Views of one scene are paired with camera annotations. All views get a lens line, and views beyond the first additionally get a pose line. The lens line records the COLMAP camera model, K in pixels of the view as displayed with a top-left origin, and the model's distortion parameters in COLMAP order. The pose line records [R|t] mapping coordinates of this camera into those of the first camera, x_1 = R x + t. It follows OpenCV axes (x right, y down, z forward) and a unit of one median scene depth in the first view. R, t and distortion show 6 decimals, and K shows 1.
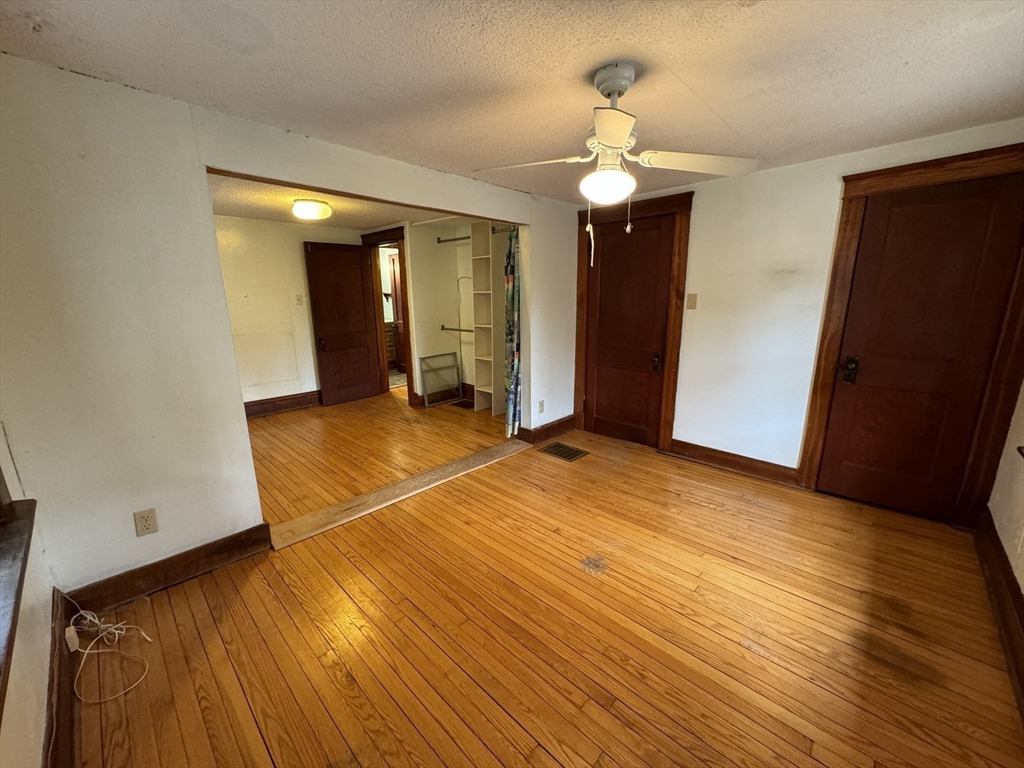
lens RADIAL K [[408.3, 0, 513.5], [0, 408.3, 383.1], [0, 0, 1]] dist [-0.000568, 0.000382]
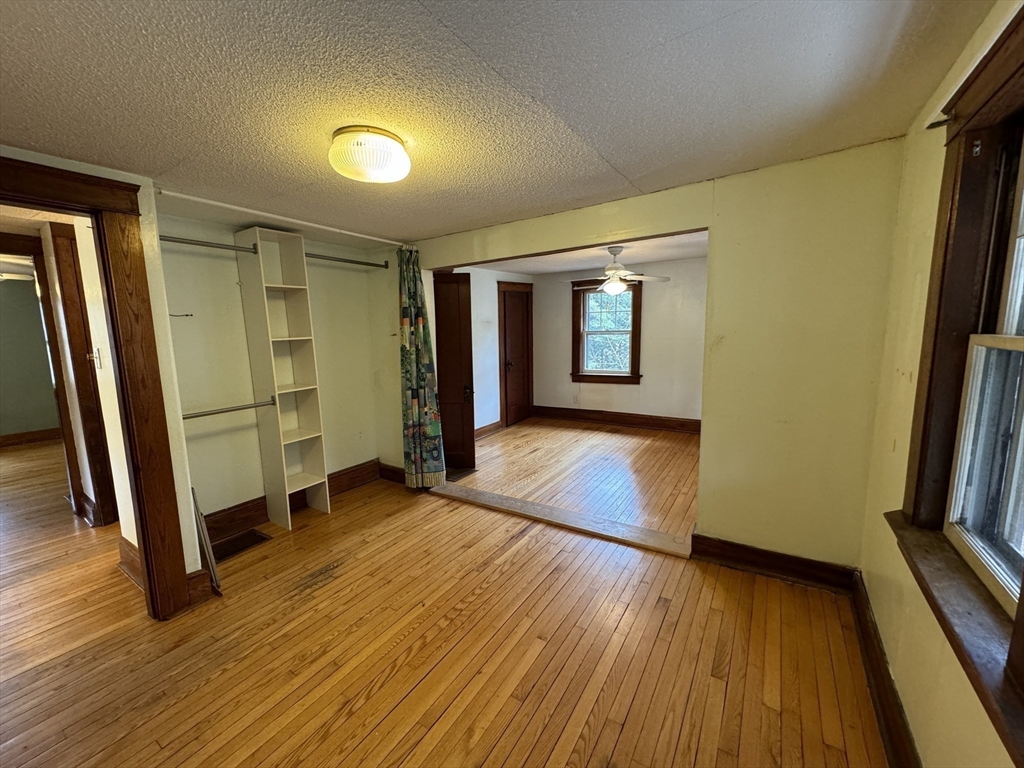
lens RADIAL K [[408.3, 0, 511.3], [0, 408.3, 383.6], [0, 0, 1]] dist [-0.000568, 0.000382]
pose [[-0.192223, -0.119939, 0.973994, -1.386849], [0.238253, 0.957105, 0.164879, -0.311182], [-0.951991, 0.263751, -0.155402, 1.377464]]
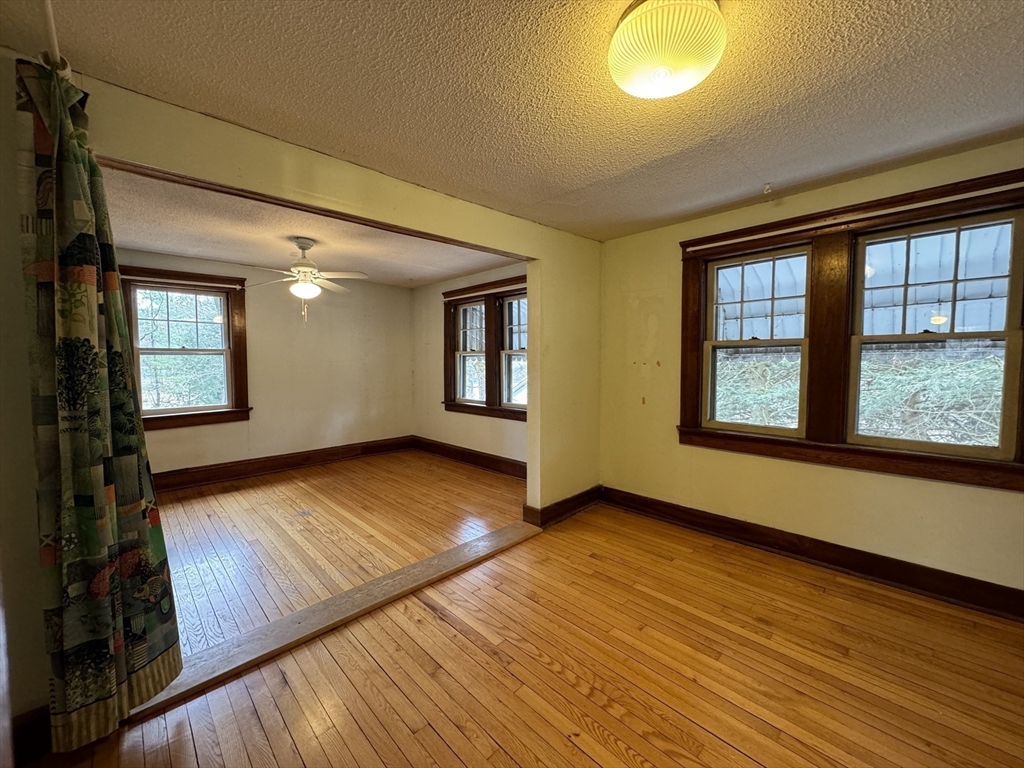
lens RADIAL K [[408.3, 0, 514.6], [0, 408.3, 384.0], [0, 0, 1]] dist [-0.000568, 0.000382]
pose [[-0.999573, 0.008948, 0.027834, -0.534950], [0.016274, 0.961180, 0.275441, -0.366741], [-0.024289, 0.275776, -0.960915, 1.921852]]
